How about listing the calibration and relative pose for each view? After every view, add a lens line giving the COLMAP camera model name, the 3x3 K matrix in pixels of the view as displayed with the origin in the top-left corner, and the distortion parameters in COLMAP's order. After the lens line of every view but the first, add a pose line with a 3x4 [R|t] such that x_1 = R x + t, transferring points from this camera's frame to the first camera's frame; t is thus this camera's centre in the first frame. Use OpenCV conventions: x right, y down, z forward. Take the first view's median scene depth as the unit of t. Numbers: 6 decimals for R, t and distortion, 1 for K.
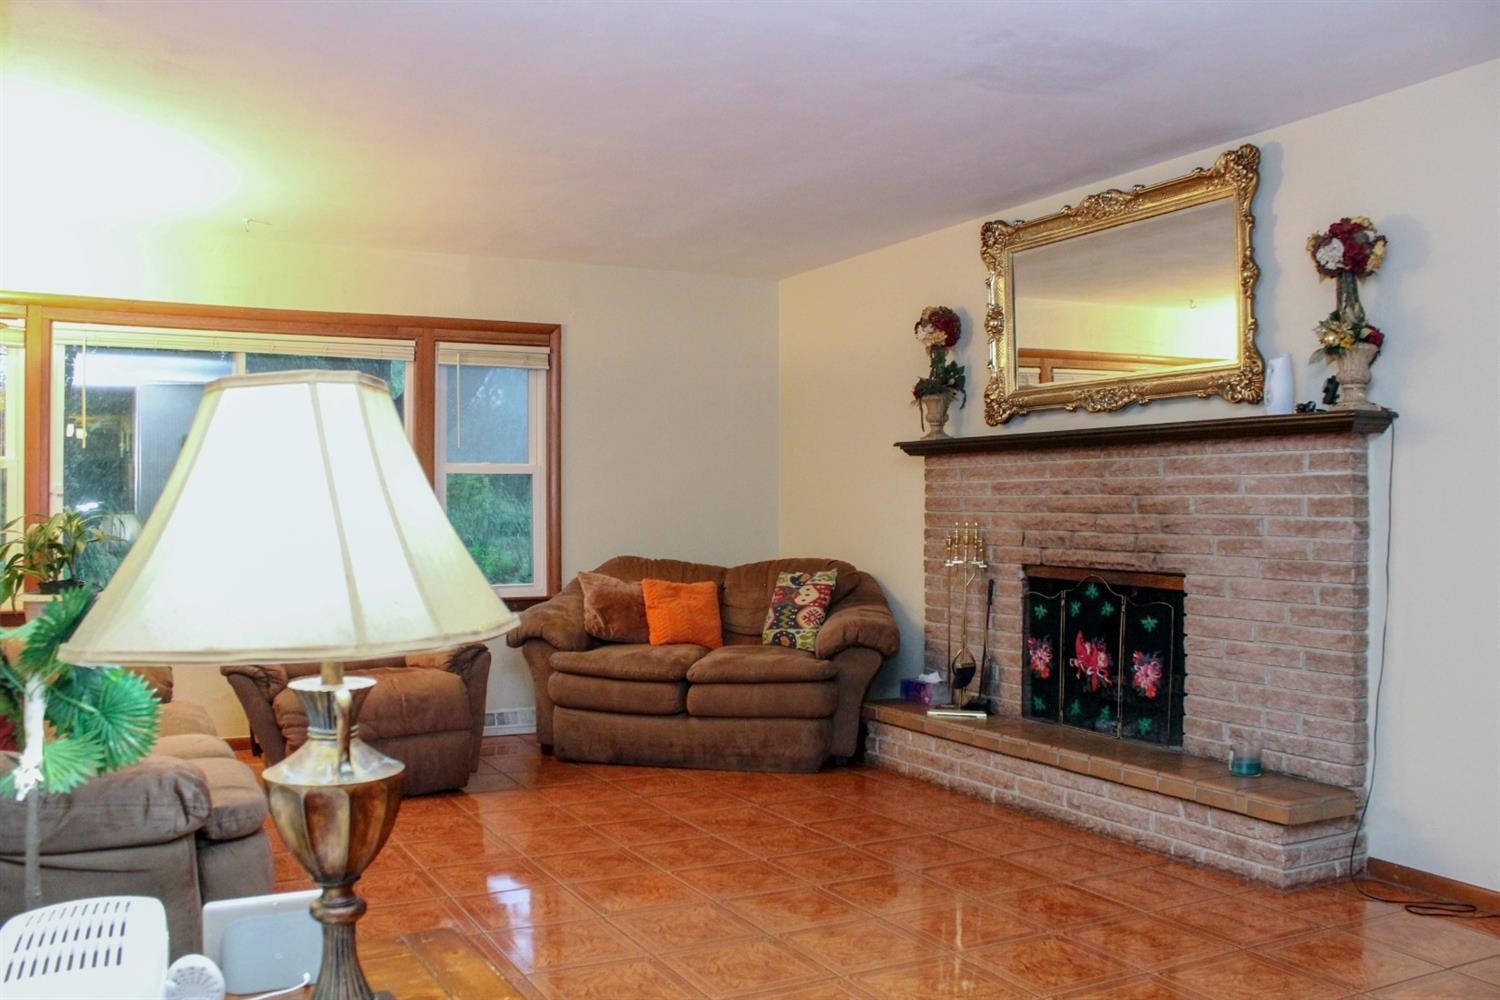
lens RADIAL K [[1259.5, 0, 728.5], [0, 1259.5, 499.9], [0, 0, 1]] dist [-0.140302, 0.134817]
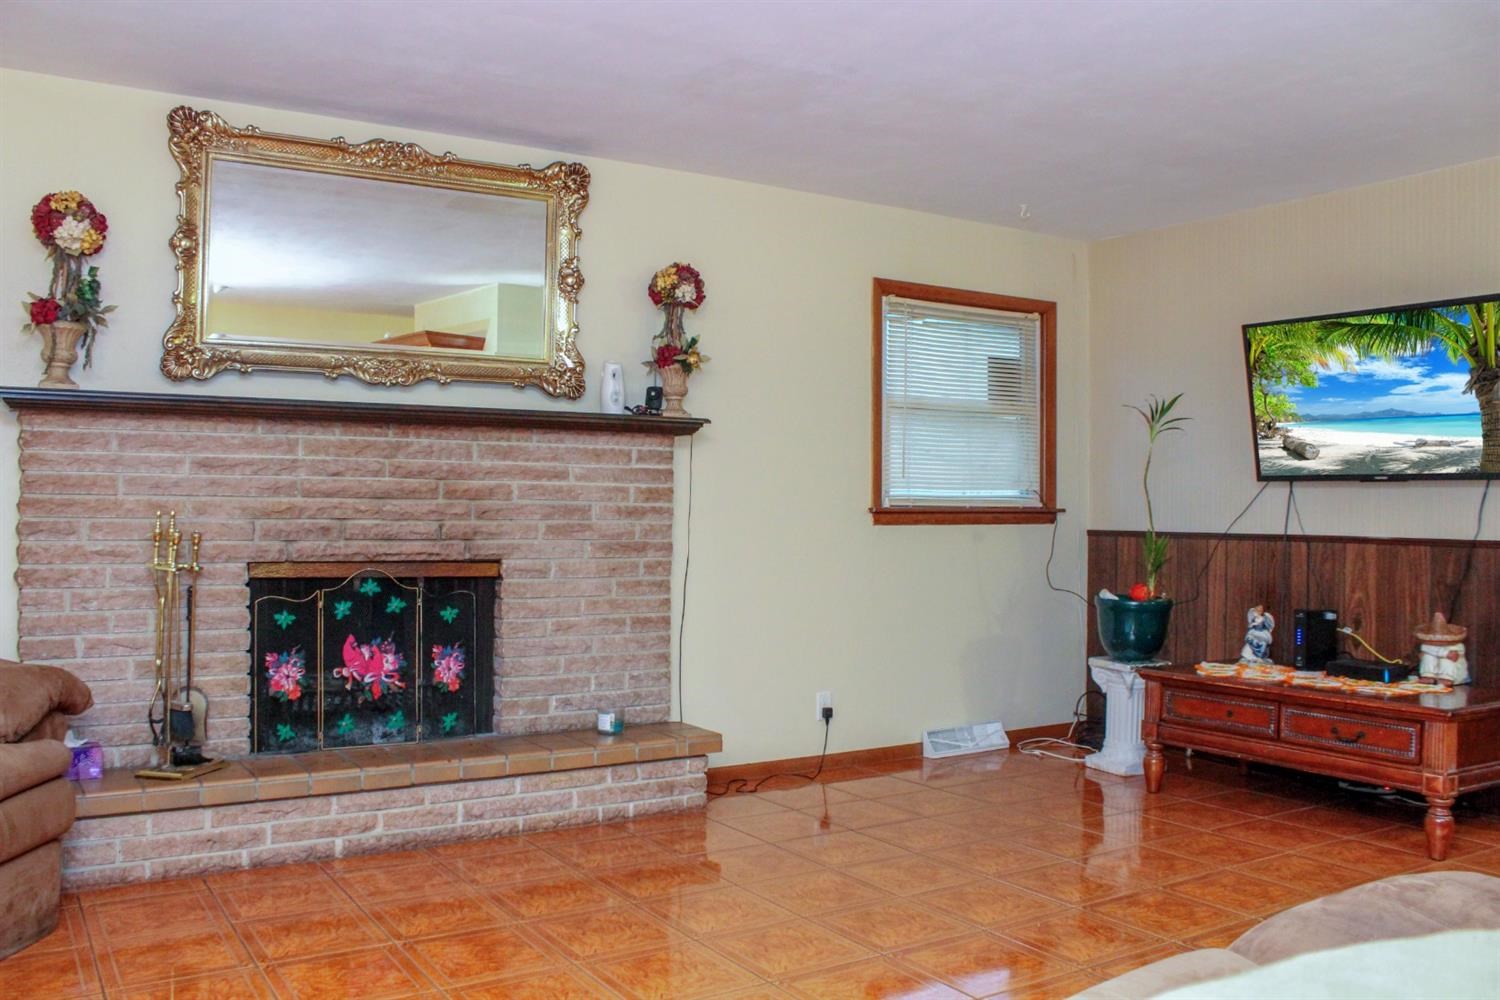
lens RADIAL K [[1259.5, 0, 728.5], [0, 1259.5, 499.9], [0, 0, 1]] dist [-0.140302, 0.134817]
pose [[-0.060593, -0.003245, 0.998157, -0.634051], [-0.015689, 0.999874, 0.002299, 0.005965], [-0.998039, -0.015521, -0.060637, 0.843440]]
